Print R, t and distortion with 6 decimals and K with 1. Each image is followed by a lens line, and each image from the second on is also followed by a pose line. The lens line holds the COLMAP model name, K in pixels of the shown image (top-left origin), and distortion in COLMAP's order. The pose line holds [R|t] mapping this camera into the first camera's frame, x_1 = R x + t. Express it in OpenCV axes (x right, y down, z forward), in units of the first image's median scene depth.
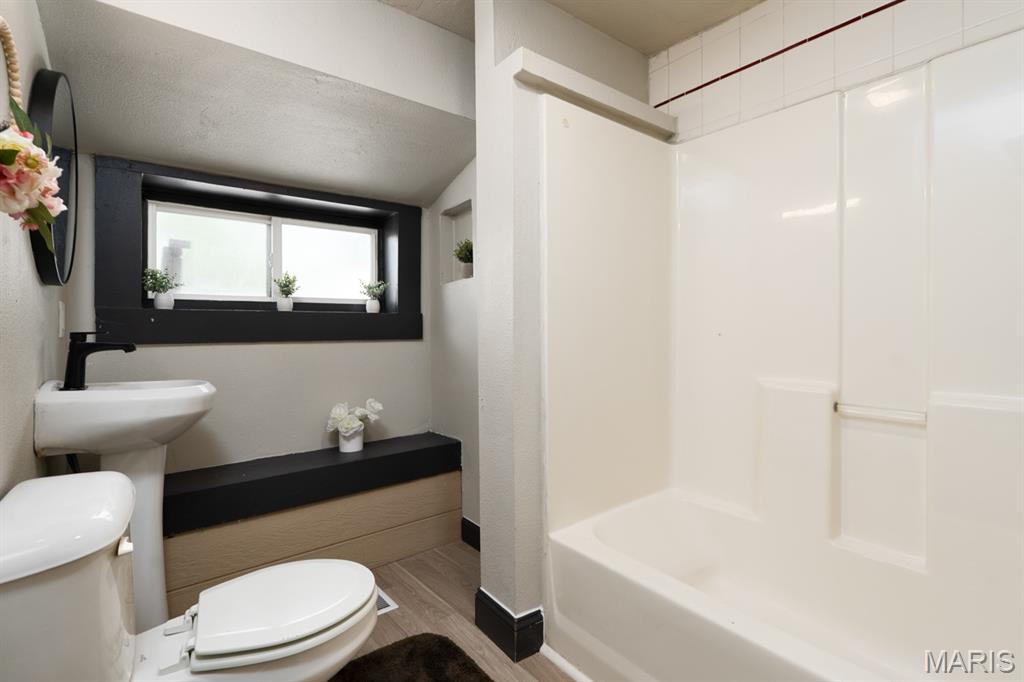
lens RADIAL K [[468.5, 0, 517.9], [0, 468.5, 334.5], [0, 0, 1]] dist [-0.002581, -0.000229]
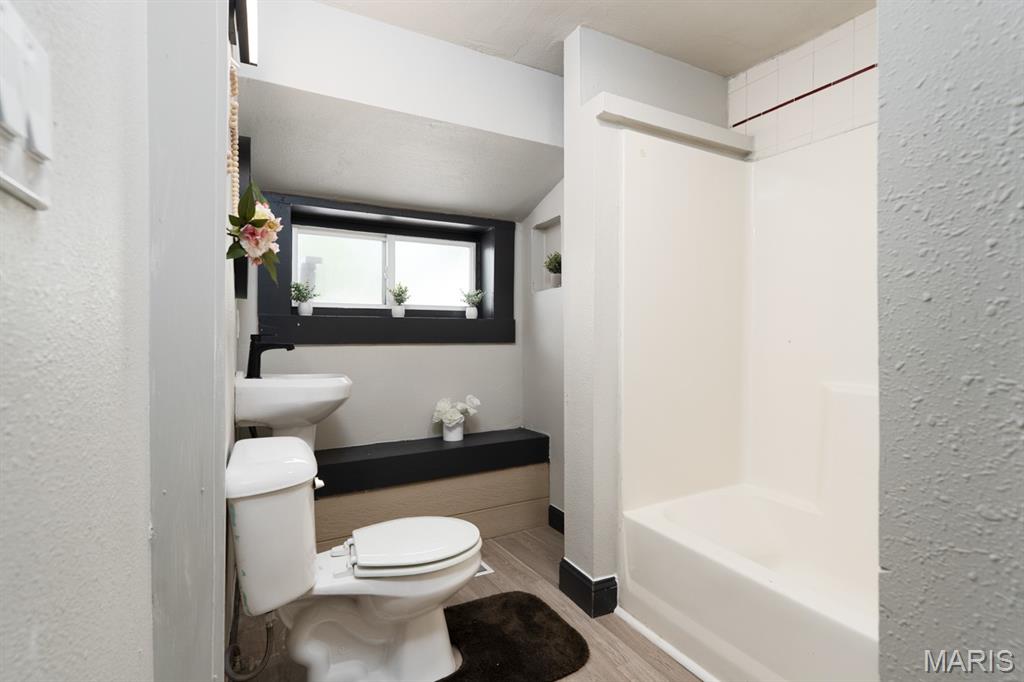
lens RADIAL K [[468.5, 0, 517.9], [0, 468.5, 334.5], [0, 0, 1]] dist [-0.002581, -0.000229]
pose [[0.981704, 0.007568, -0.190265, 0.018647], [-0.009301, 0.999923, -0.008218, -0.000844], [0.190188, 0.009837, 0.981698, -0.127057]]
